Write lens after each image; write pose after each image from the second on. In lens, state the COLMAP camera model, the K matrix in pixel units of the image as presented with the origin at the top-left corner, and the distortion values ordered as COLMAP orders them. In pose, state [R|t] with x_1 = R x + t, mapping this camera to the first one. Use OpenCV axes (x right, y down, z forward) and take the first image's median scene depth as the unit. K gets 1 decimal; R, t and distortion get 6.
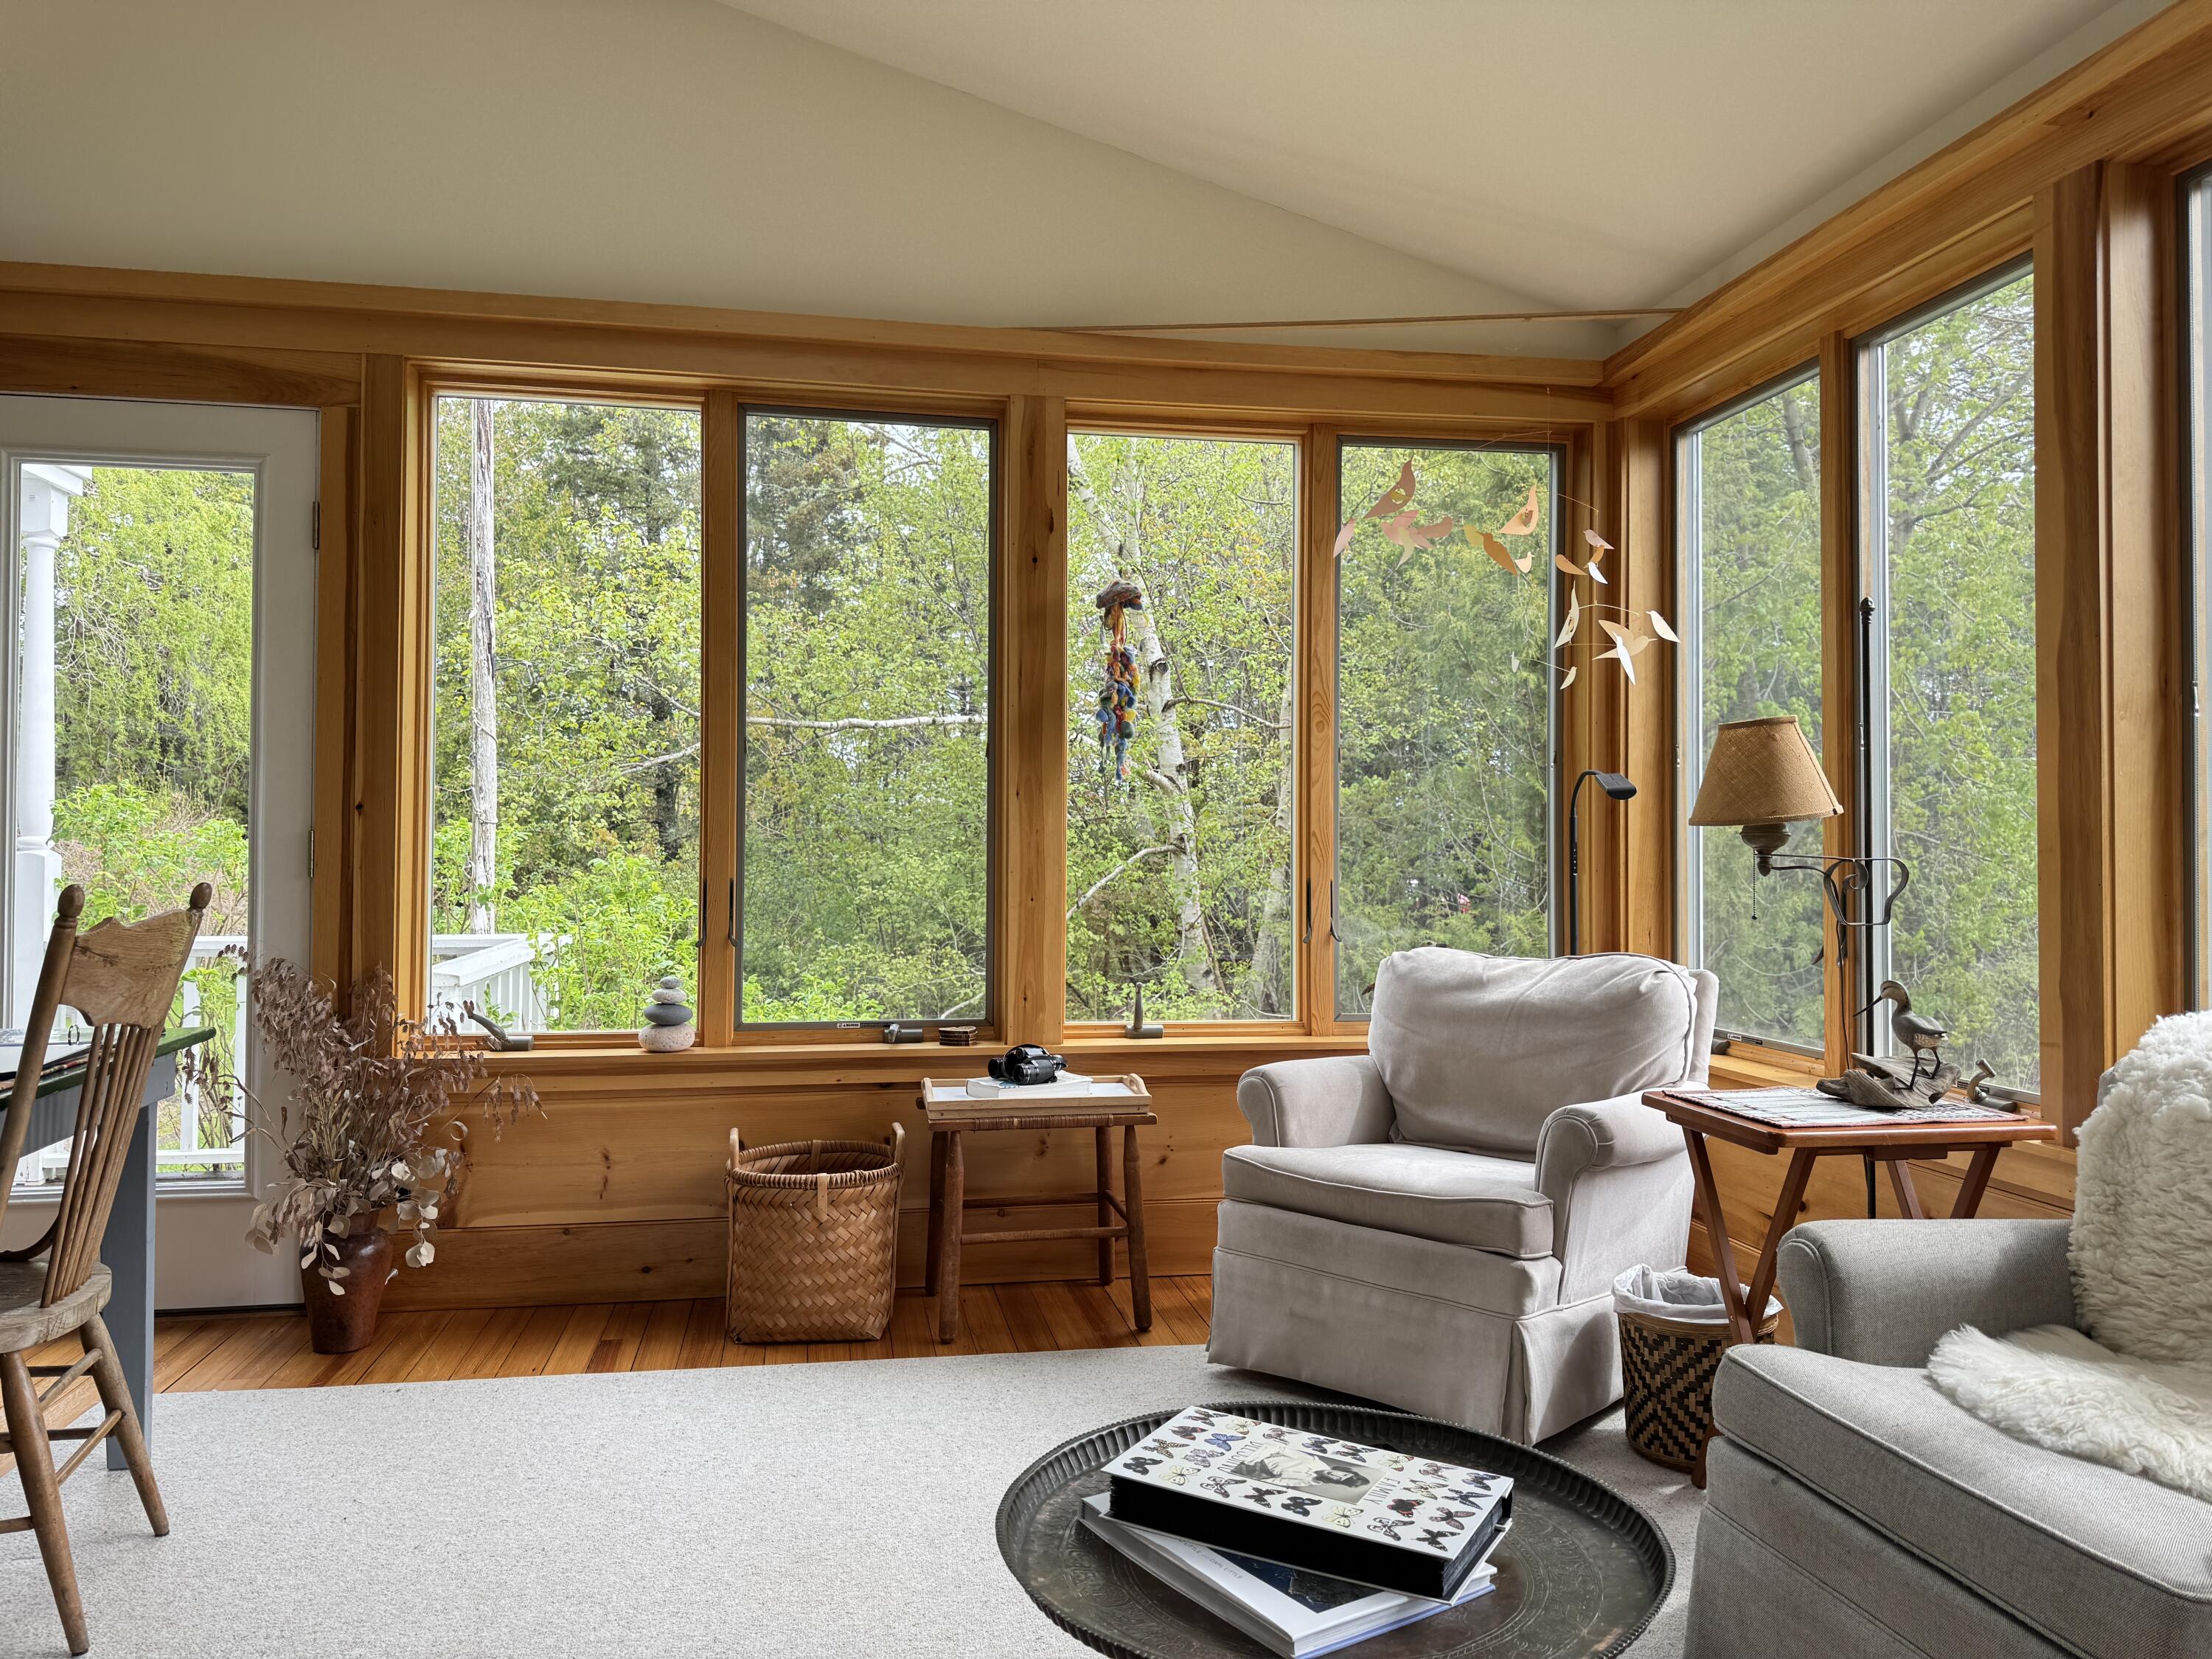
lens RADIAL K [[1553.9, 0, 1106.0], [0, 1553.9, 829.5], [0, 0, 1]] dist [0.081859, -0.003036]
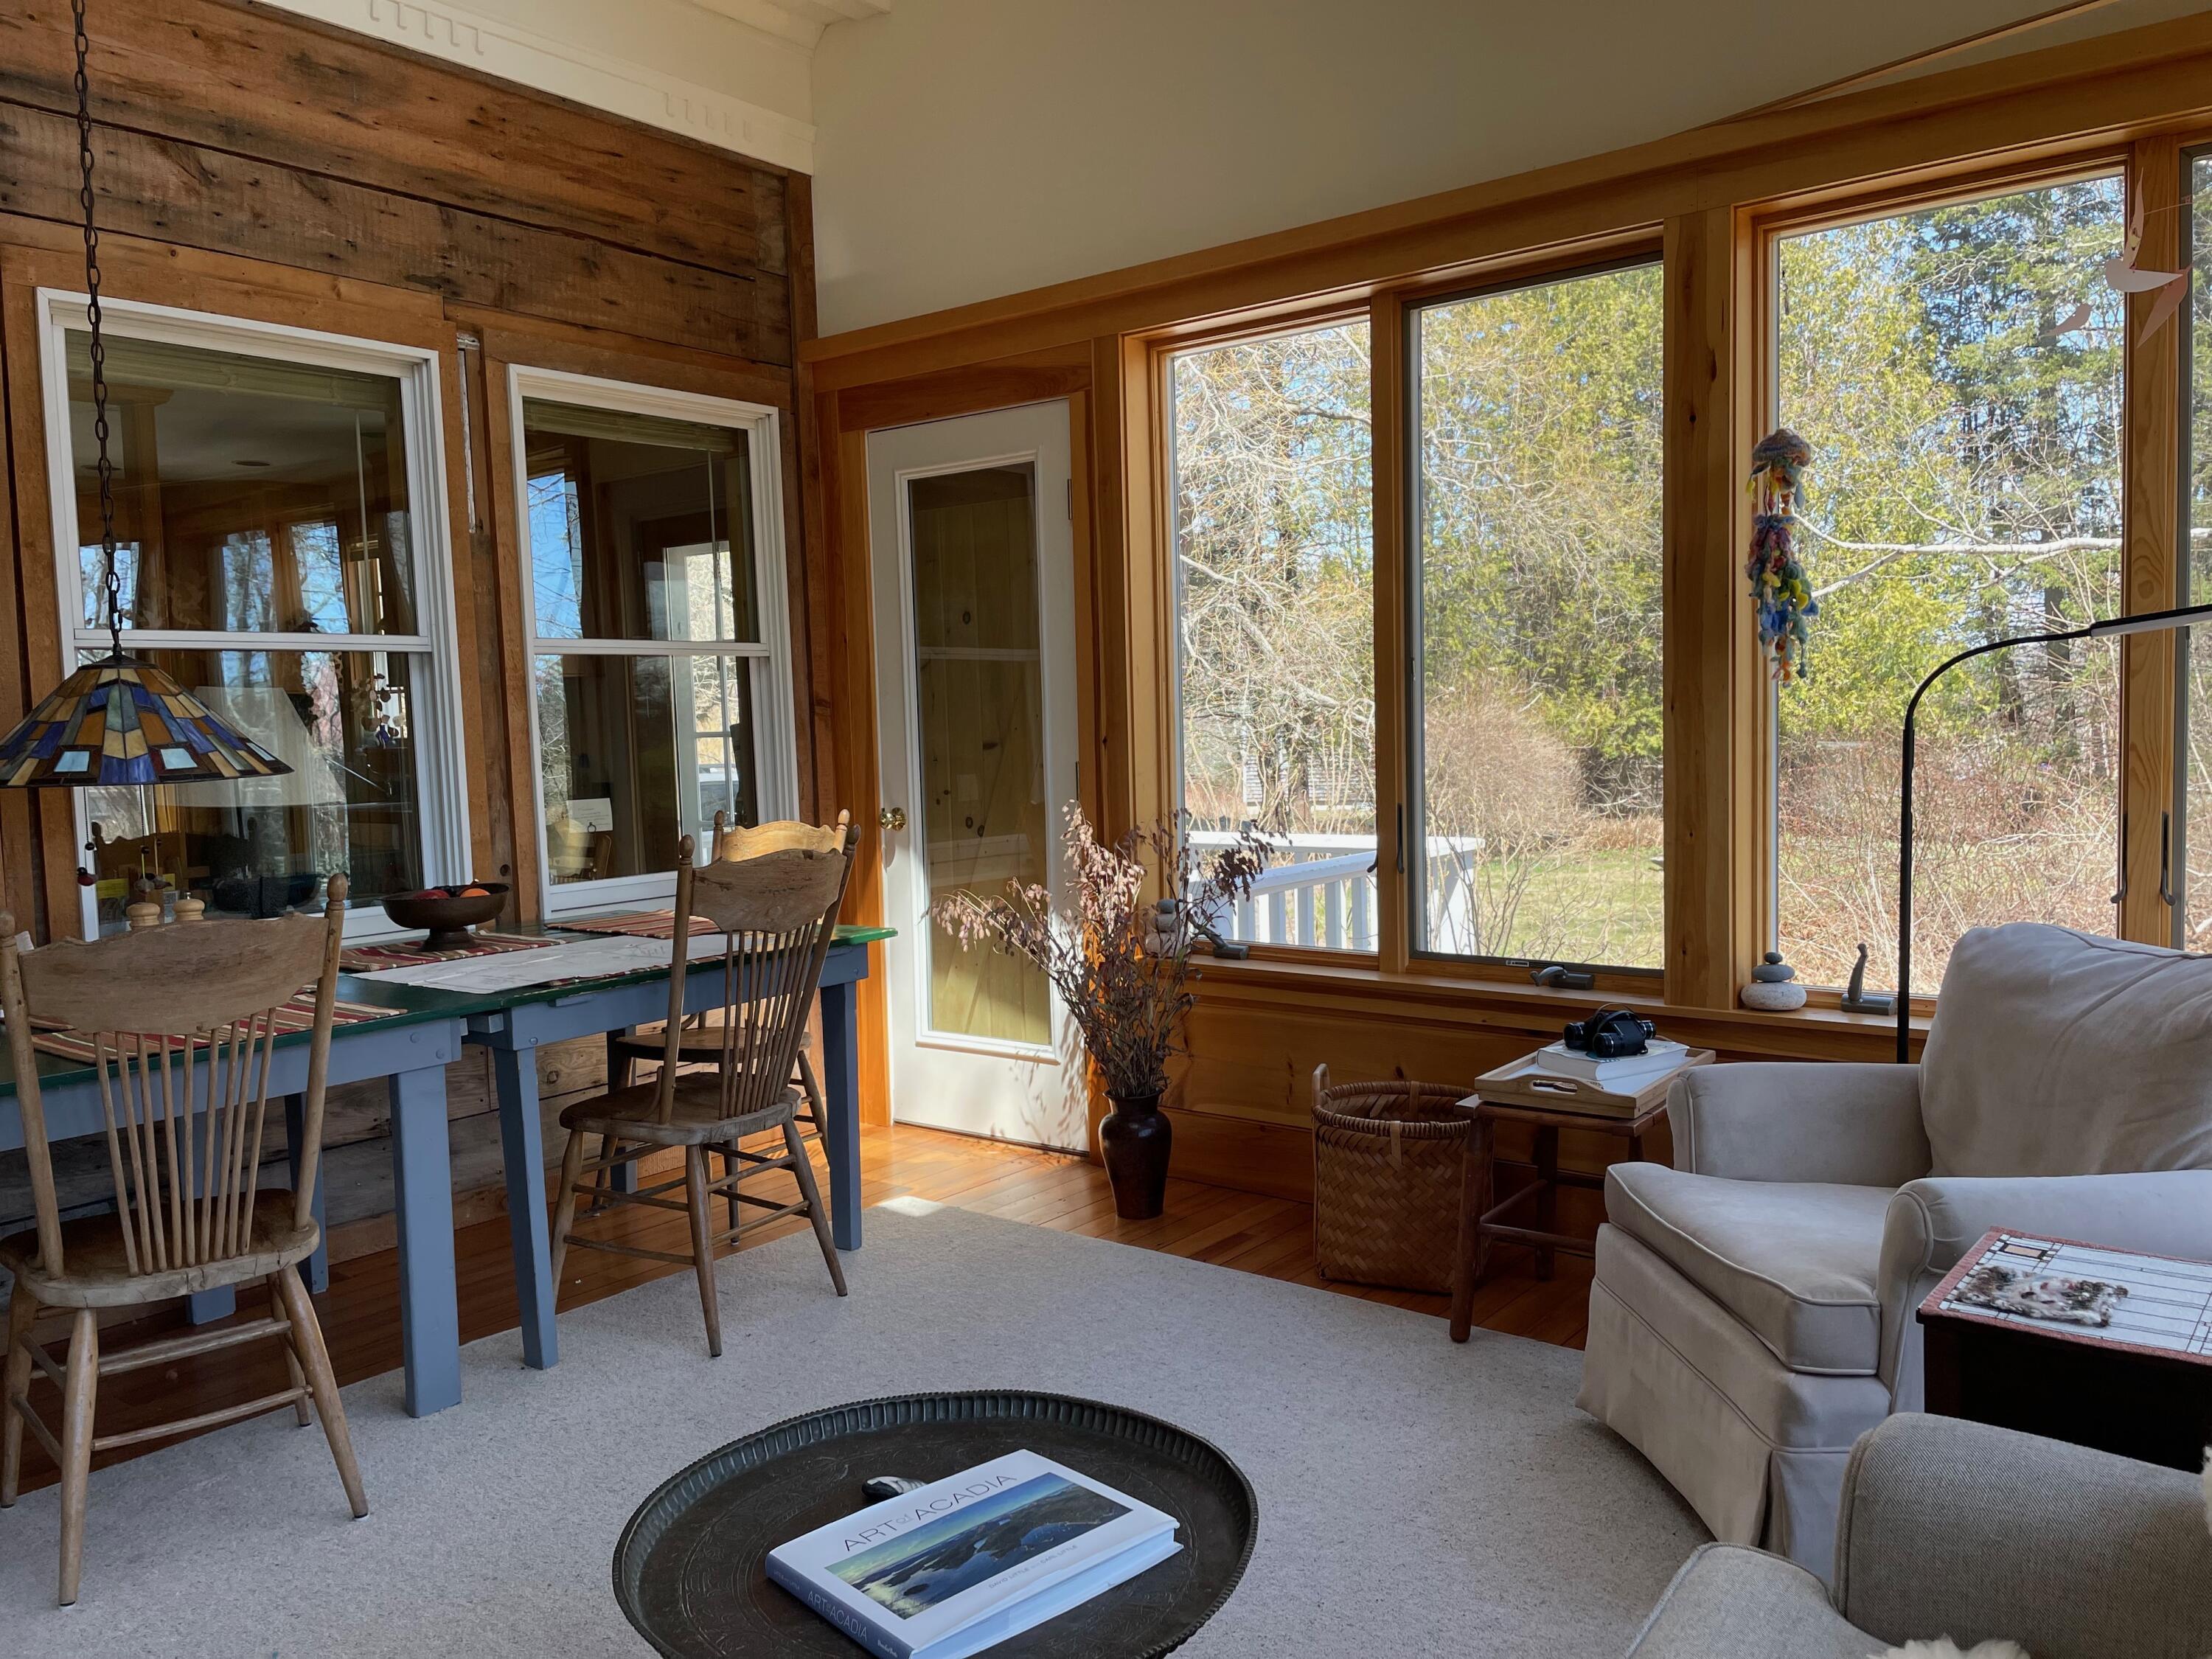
lens RADIAL K [[1684.7, 0, 1106.0], [0, 1684.7, 829.5], [0, 0, 1]] dist [0.002971, -0.000617]
pose [[0.659302, 0.029056, -0.751317, 0.456351], [0.033704, 0.997106, 0.068138, -0.031141], [0.751122, -0.070246, 0.656415, 0.190858]]
